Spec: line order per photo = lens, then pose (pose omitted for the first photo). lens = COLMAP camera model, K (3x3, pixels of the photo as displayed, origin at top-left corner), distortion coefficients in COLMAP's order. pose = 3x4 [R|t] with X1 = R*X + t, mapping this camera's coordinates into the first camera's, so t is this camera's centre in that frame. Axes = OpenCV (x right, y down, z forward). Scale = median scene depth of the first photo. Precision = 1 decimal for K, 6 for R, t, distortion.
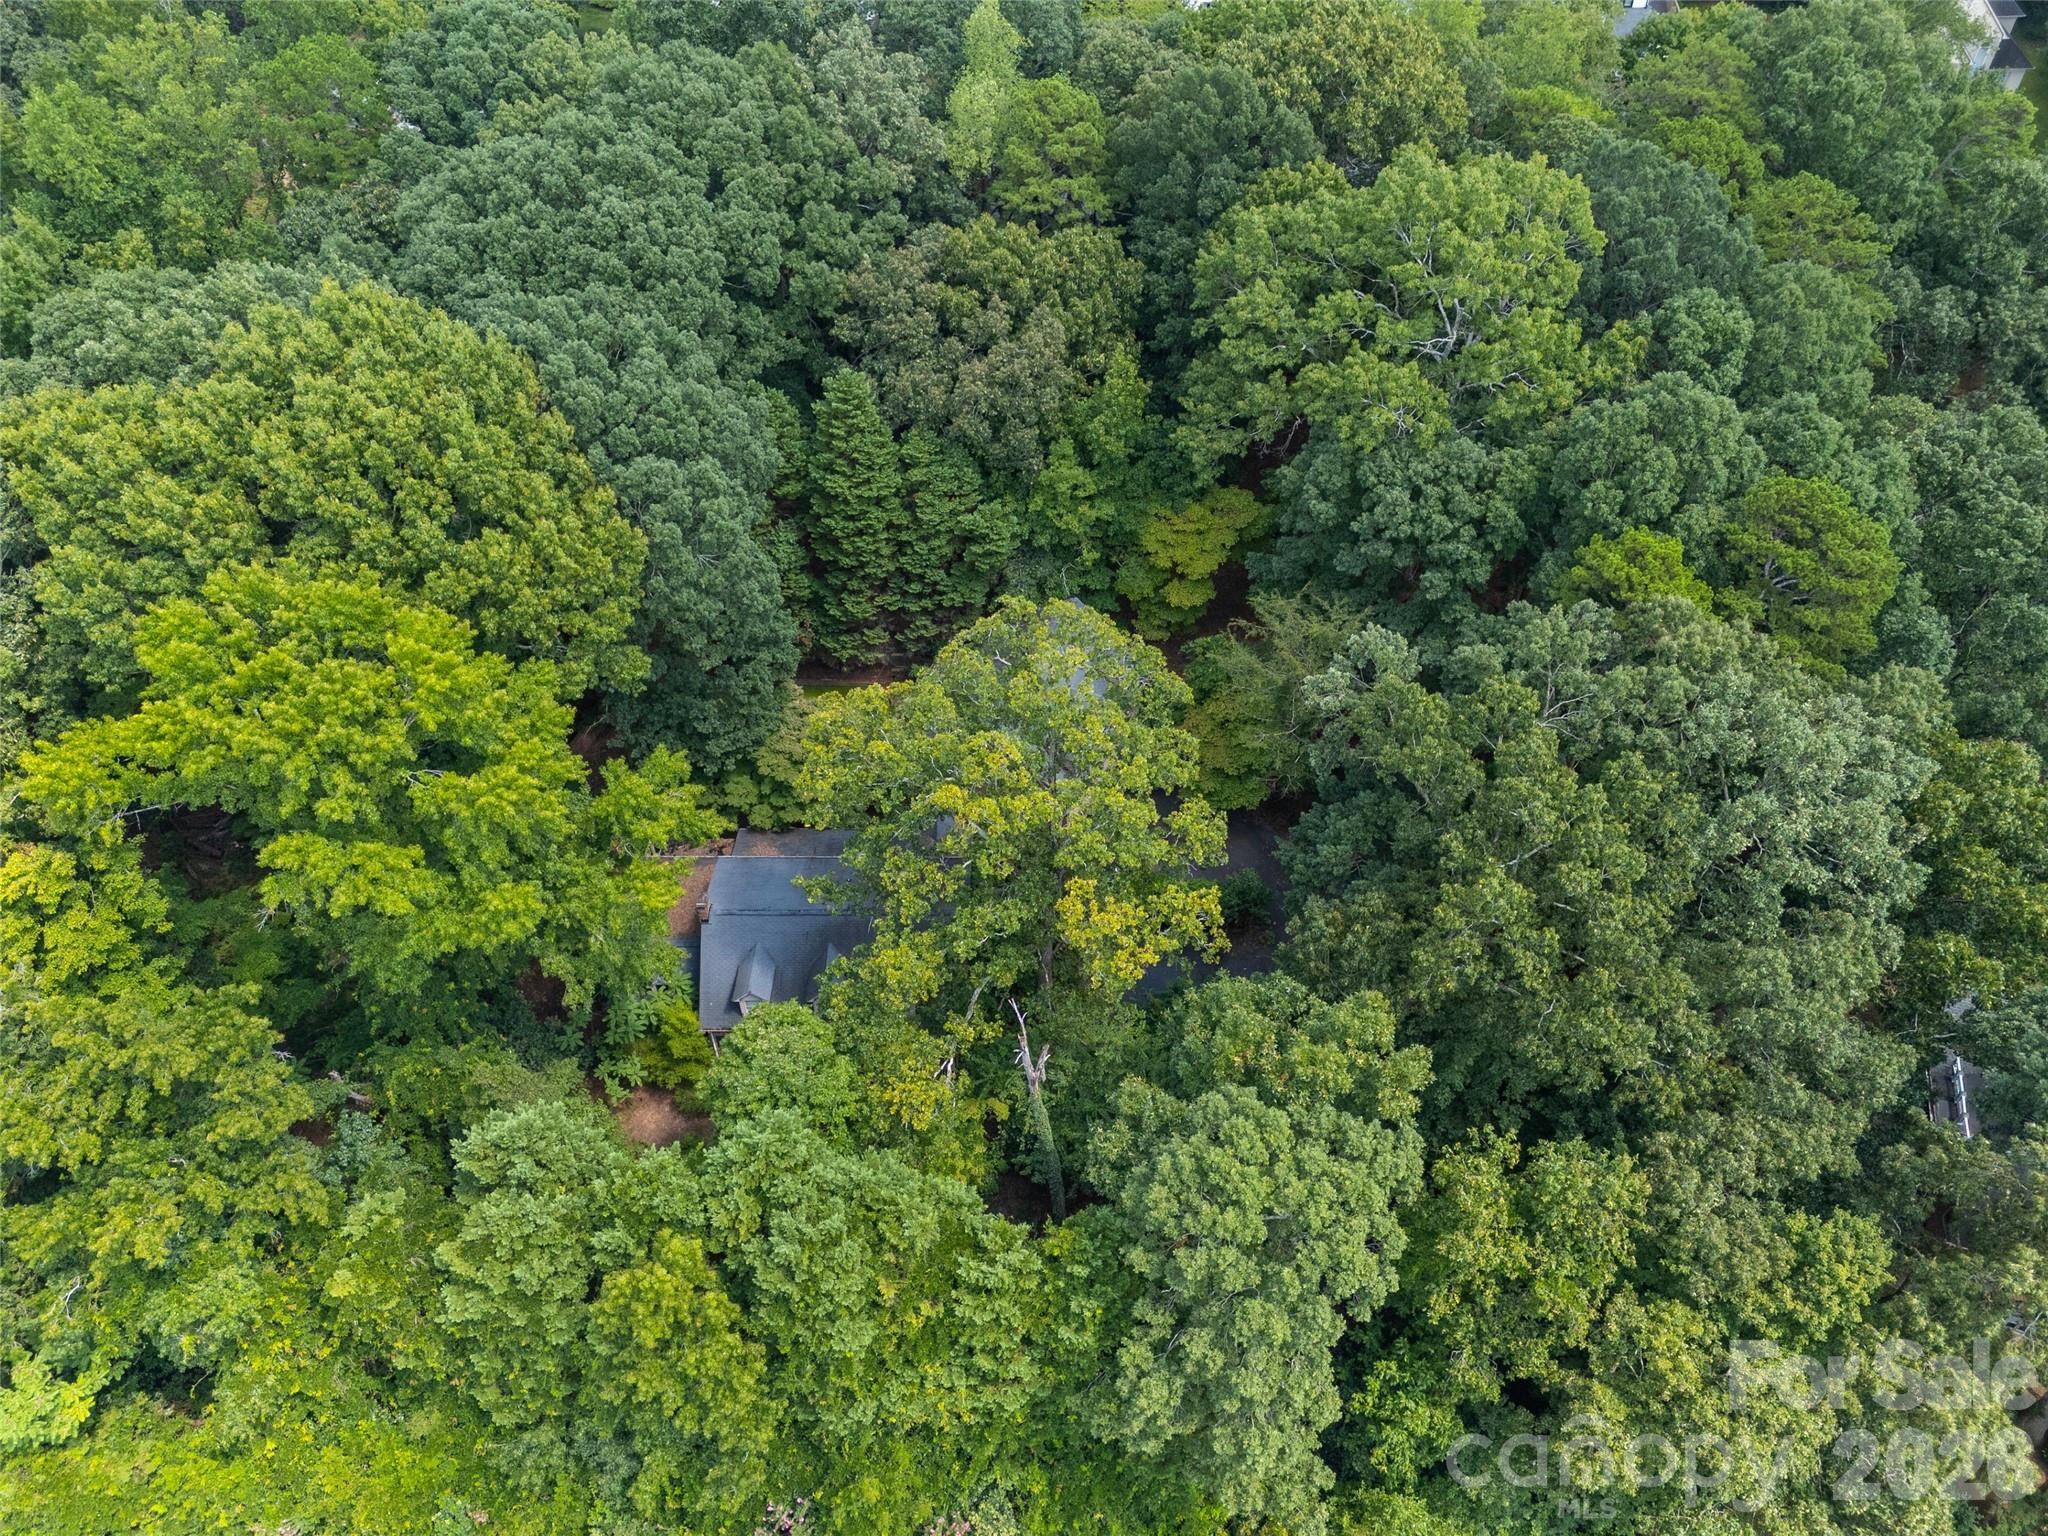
lens RADIAL K [[1481.7, 0, 1024.0], [0, 1481.7, 768.0], [0, 0, 1]] dist [0.070664, -0.058163]
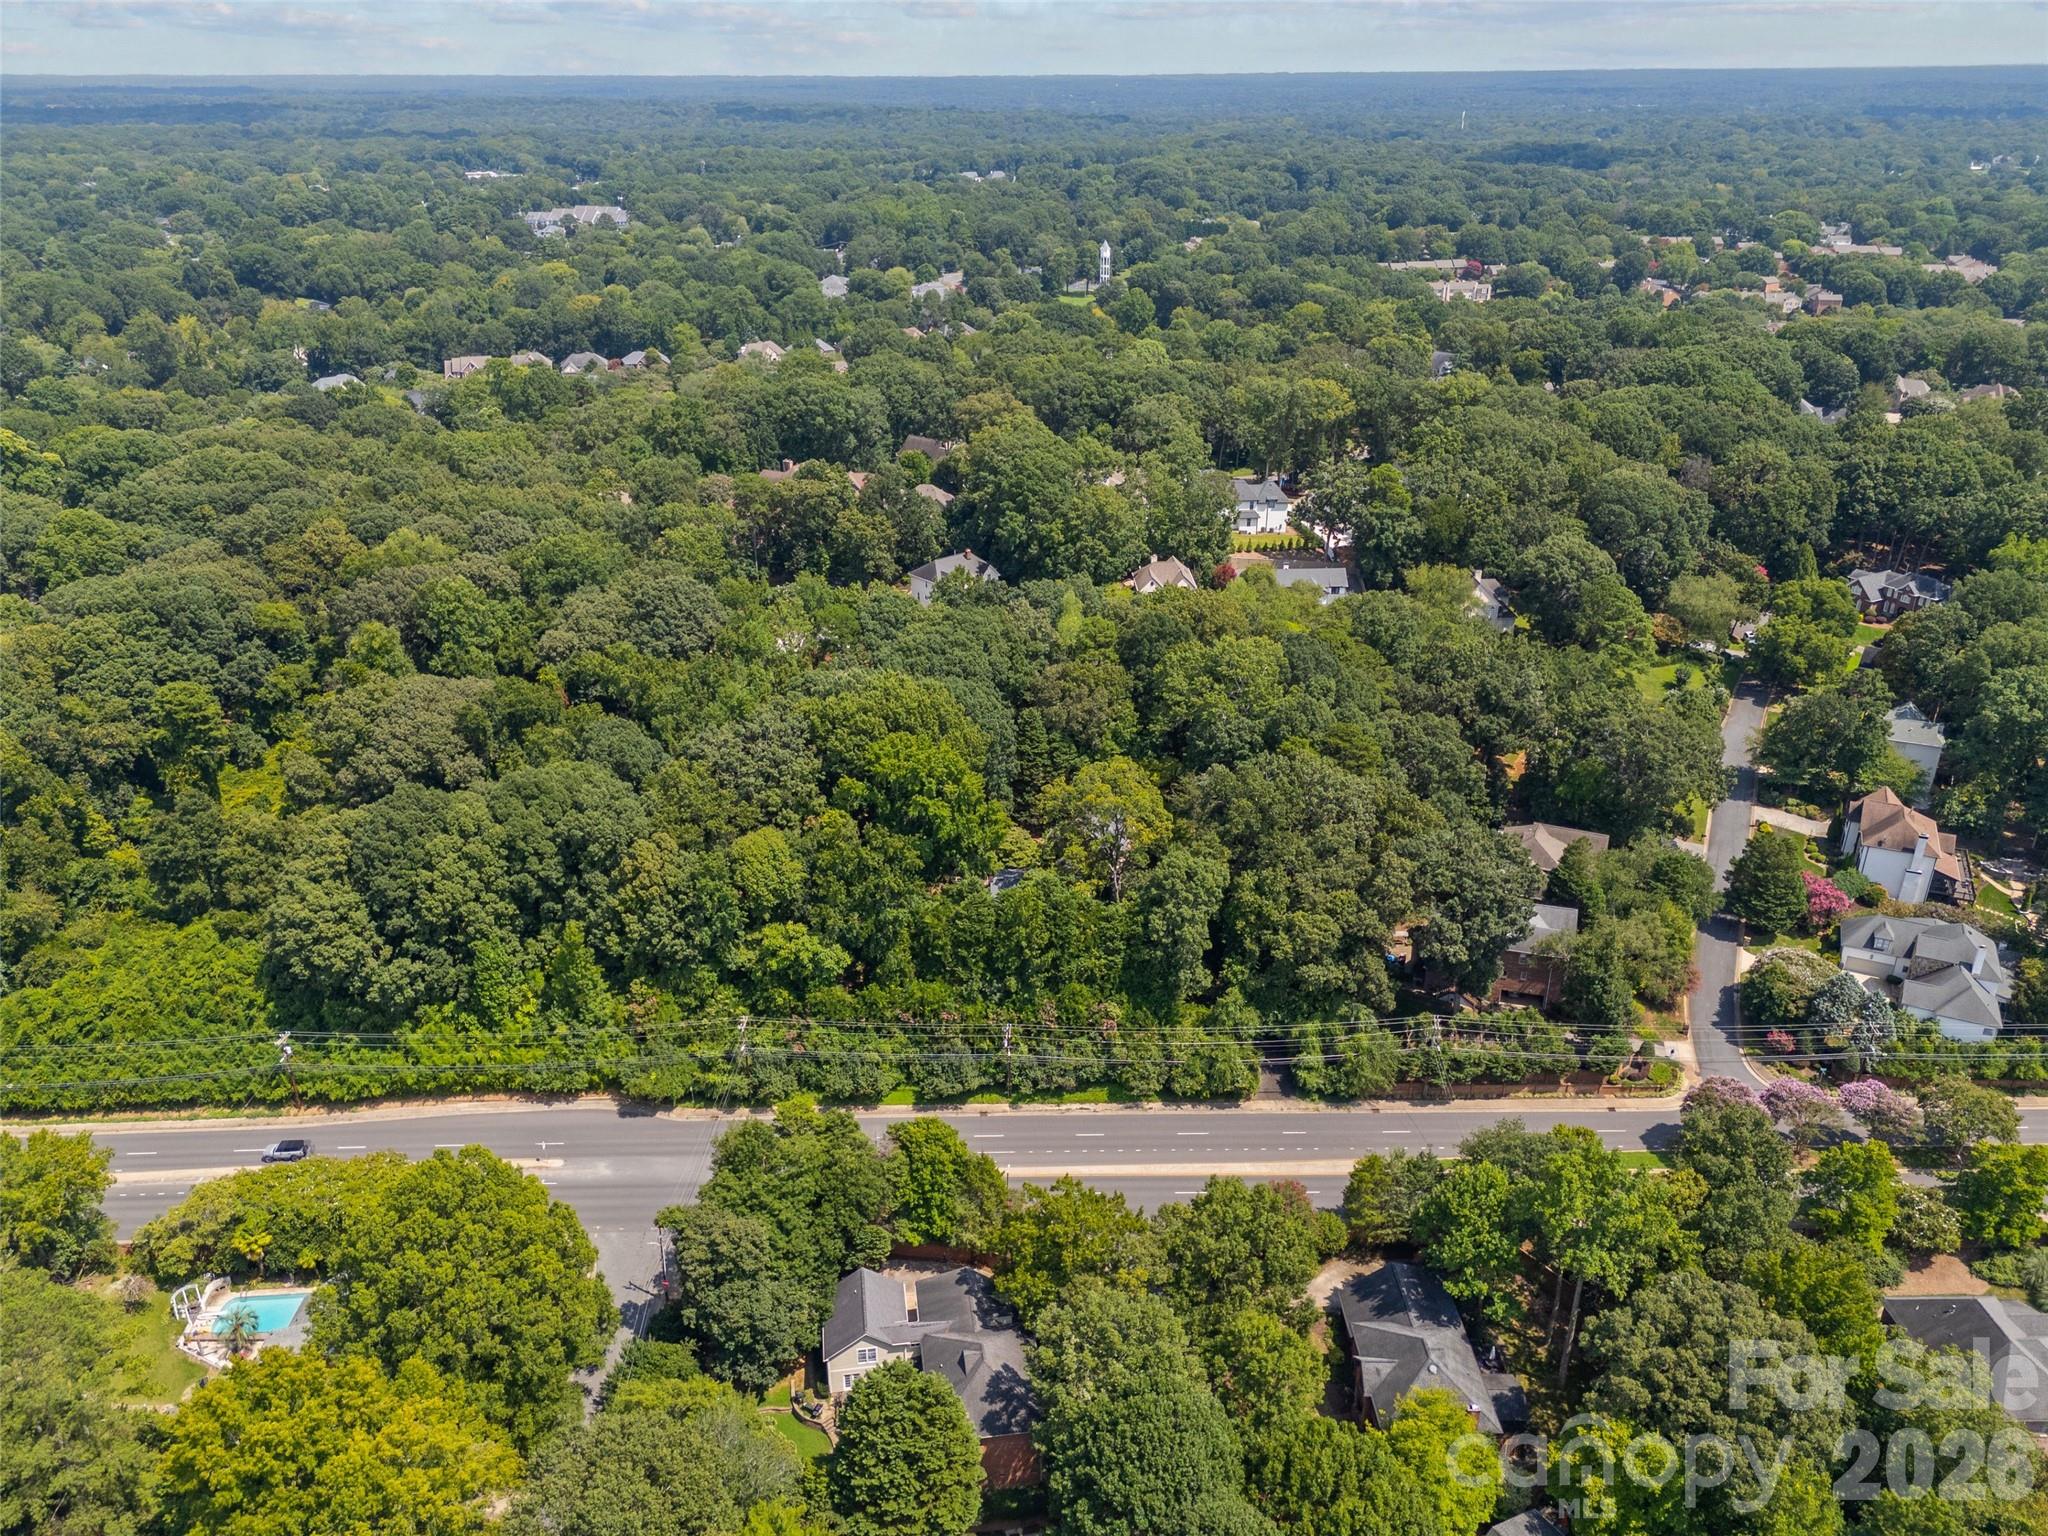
lens RADIAL K [[1481.7, 0, 1024.0], [0, 1481.7, 768.0], [0, 0, 1]] dist [0.070664, -0.058163]
pose [[0.999555, -0.008566, 0.028564, -0.208506], [0.017973, 0.937395, -0.347803, 0.792753], [-0.023797, 0.348162, 0.937132, -1.542077]]
